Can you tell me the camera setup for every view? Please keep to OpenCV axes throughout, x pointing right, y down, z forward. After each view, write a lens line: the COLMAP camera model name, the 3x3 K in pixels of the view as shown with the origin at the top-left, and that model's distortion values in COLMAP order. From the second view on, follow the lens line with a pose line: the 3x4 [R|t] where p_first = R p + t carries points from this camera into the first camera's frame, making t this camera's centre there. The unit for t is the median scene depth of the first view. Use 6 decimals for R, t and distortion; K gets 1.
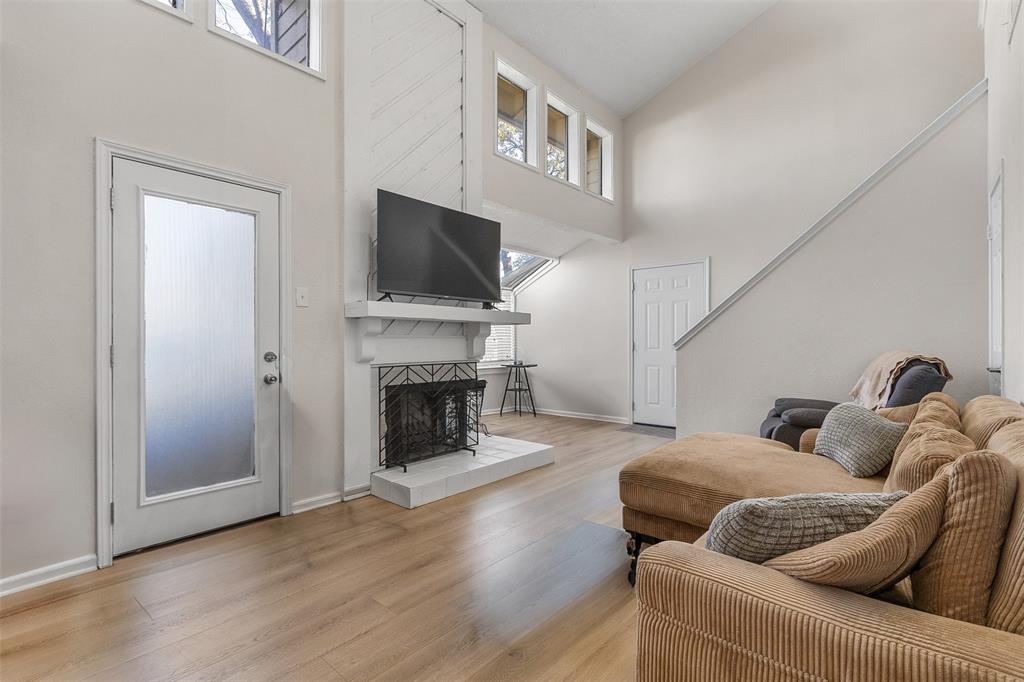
lens RADIAL K [[466.4, 0, 511.0], [0, 466.4, 336.6], [0, 0, 1]] dist [-0.000630, -0.000128]
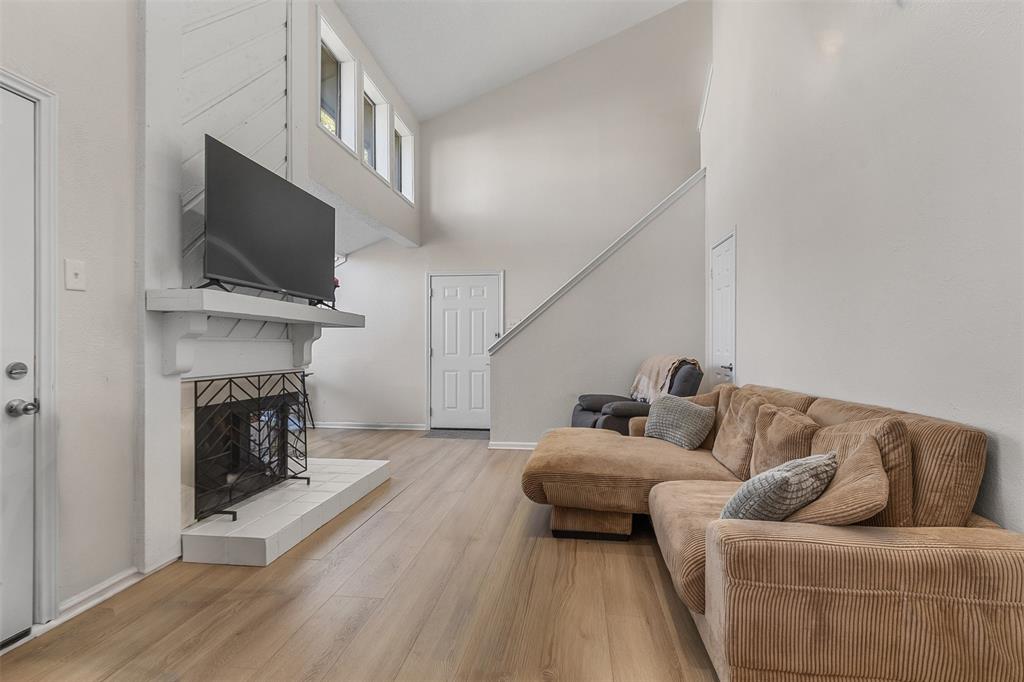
lens RADIAL K [[465.5, 0, 512.0], [0, 465.5, 341.0], [0, 0, 1]] dist [0.004066, -0.001595]
pose [[0.827730, 0.010692, 0.561025, -0.274733], [-0.008685, 0.999943, -0.006243, 0.003254], [-0.561059, 0.000295, 0.827776, 0.126666]]
